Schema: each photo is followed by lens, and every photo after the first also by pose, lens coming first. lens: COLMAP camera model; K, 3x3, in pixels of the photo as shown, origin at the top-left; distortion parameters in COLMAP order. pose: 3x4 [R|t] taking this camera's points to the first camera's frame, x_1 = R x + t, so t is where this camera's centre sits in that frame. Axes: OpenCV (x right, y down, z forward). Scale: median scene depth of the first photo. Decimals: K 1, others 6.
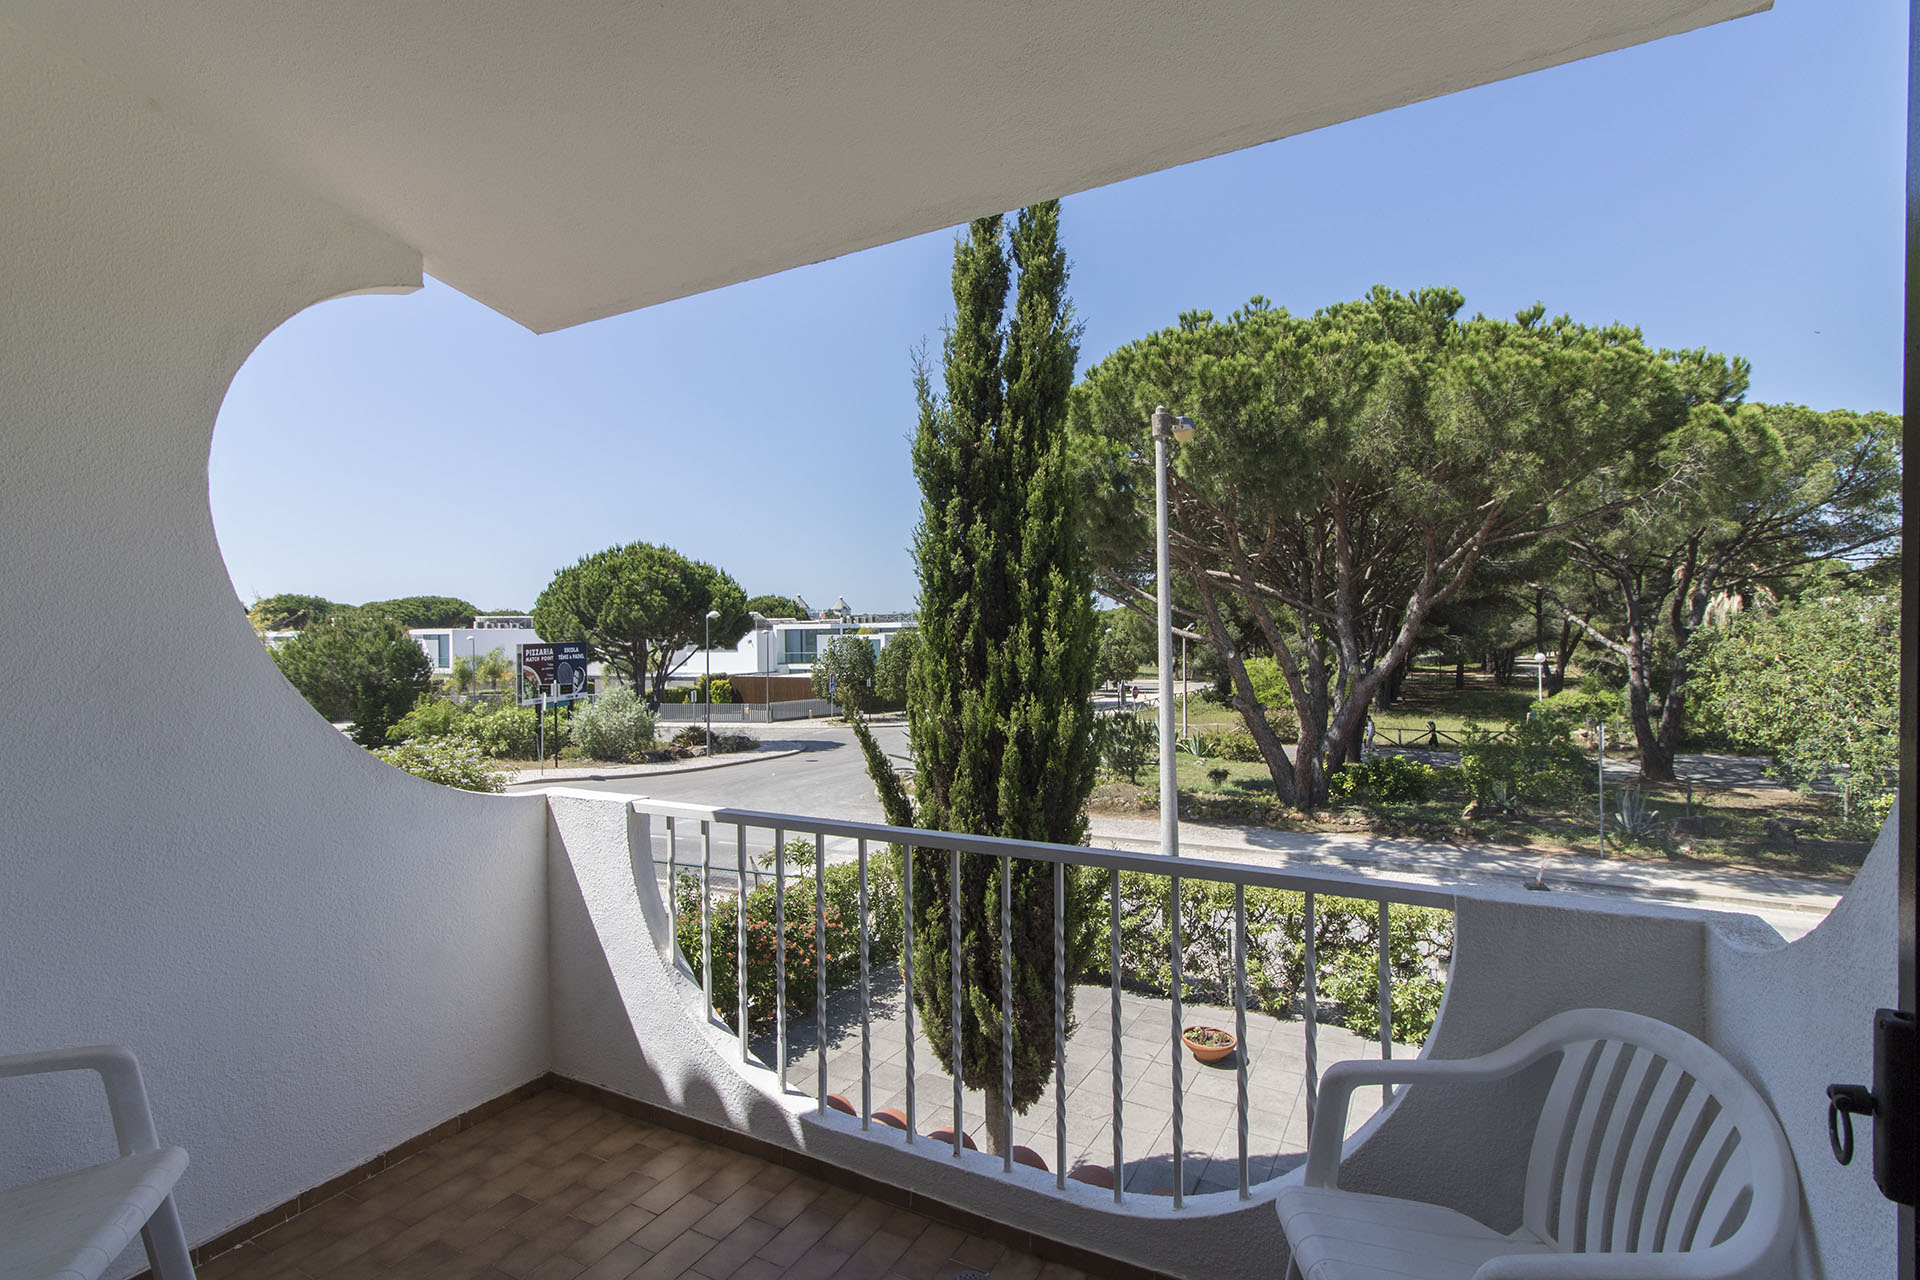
lens RADIAL K [[892.3, 0, 968.1], [0, 892.3, 637.1], [0, 0, 1]] dist [-0.005823, -0.000547]
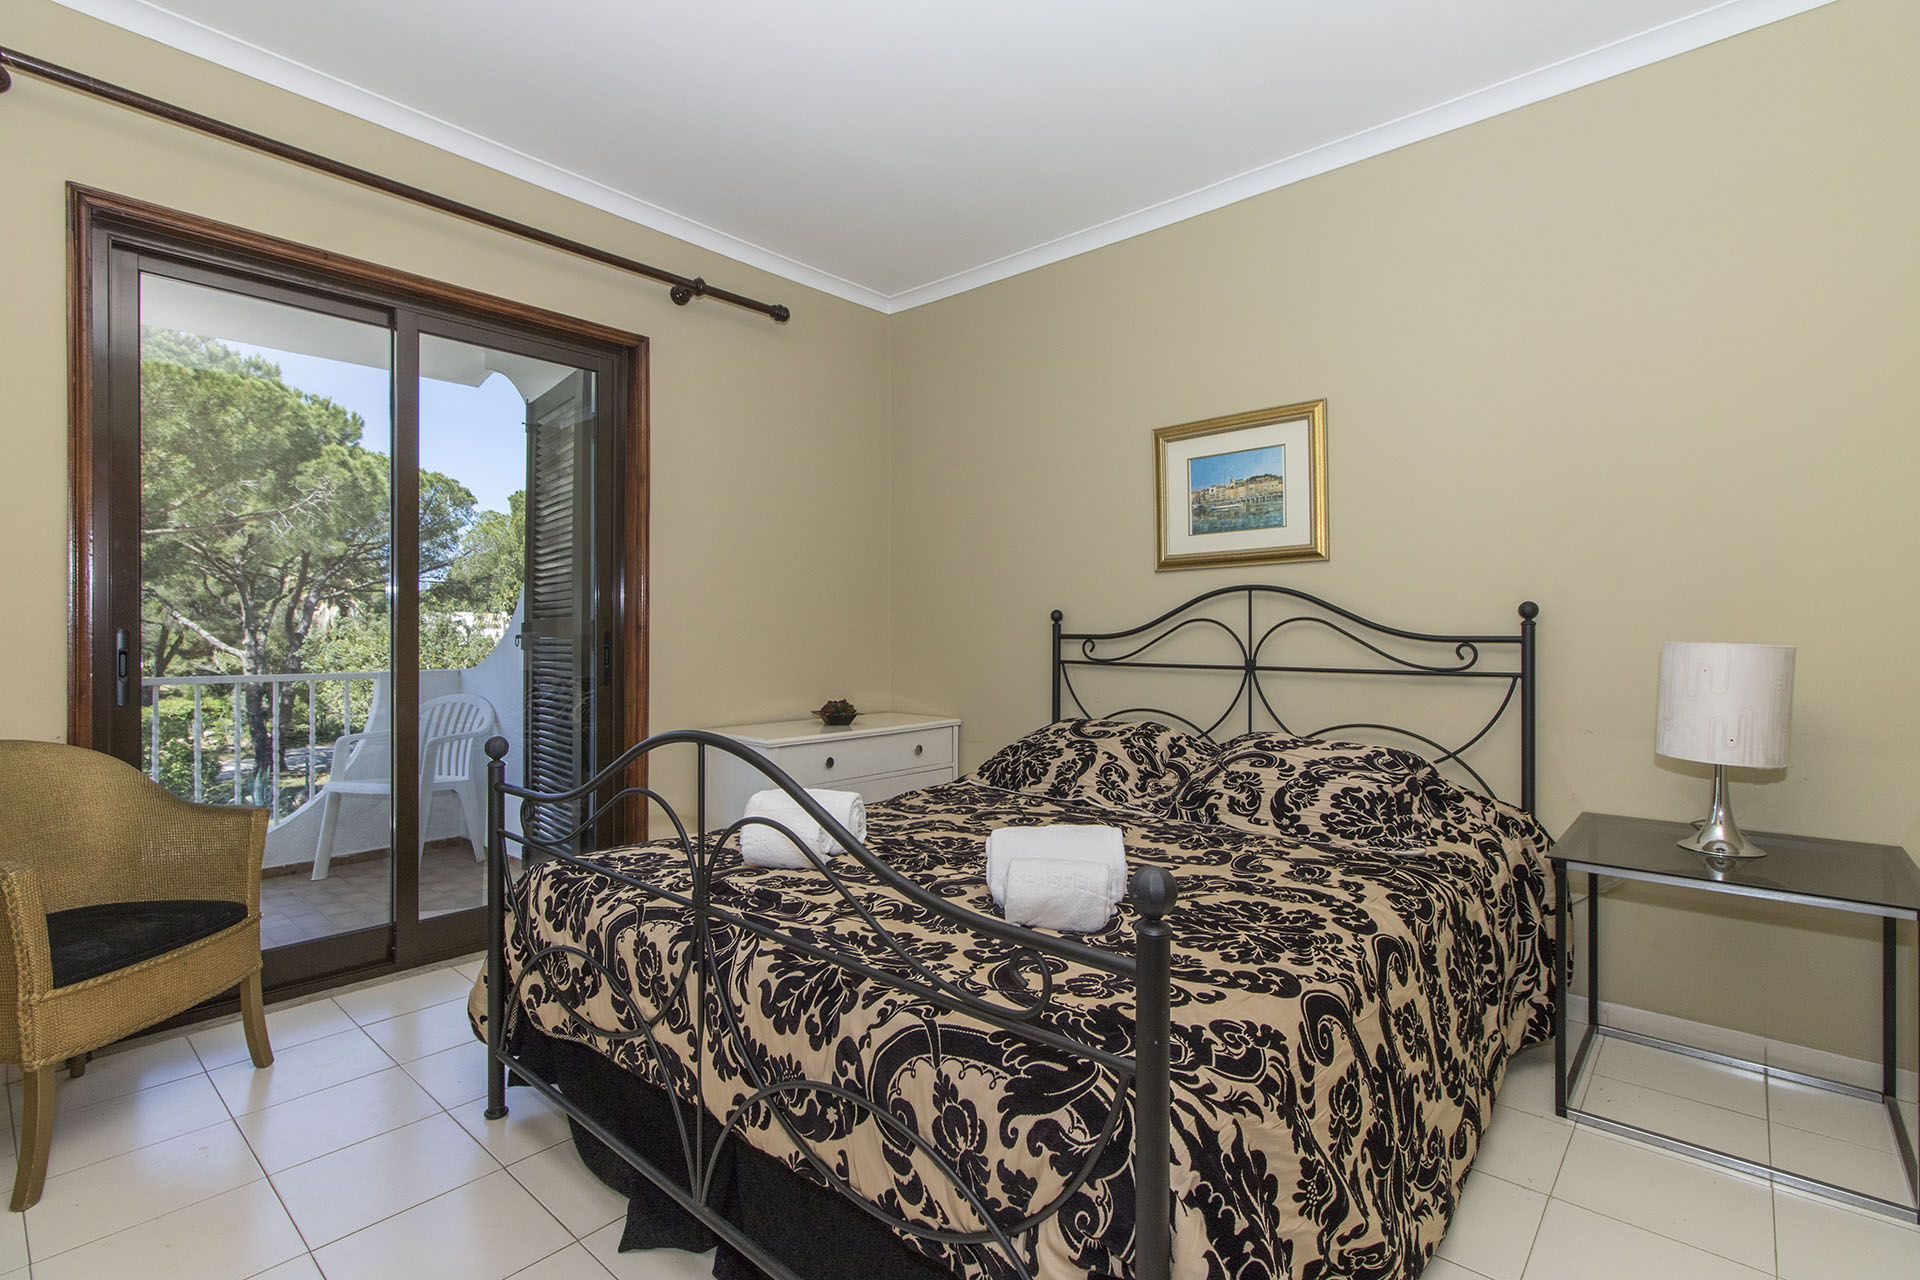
lens RADIAL K [[892.3, 0, 965.7], [0, 892.3, 639.2], [0, 0, 1]] dist [-0.005823, -0.000547]
pose [[0.227691, 0.009038, 0.973691, -0.167617], [0.003030, 0.999946, -0.009991, 0.023492], [-0.973729, 0.005225, 0.227651, -0.135760]]
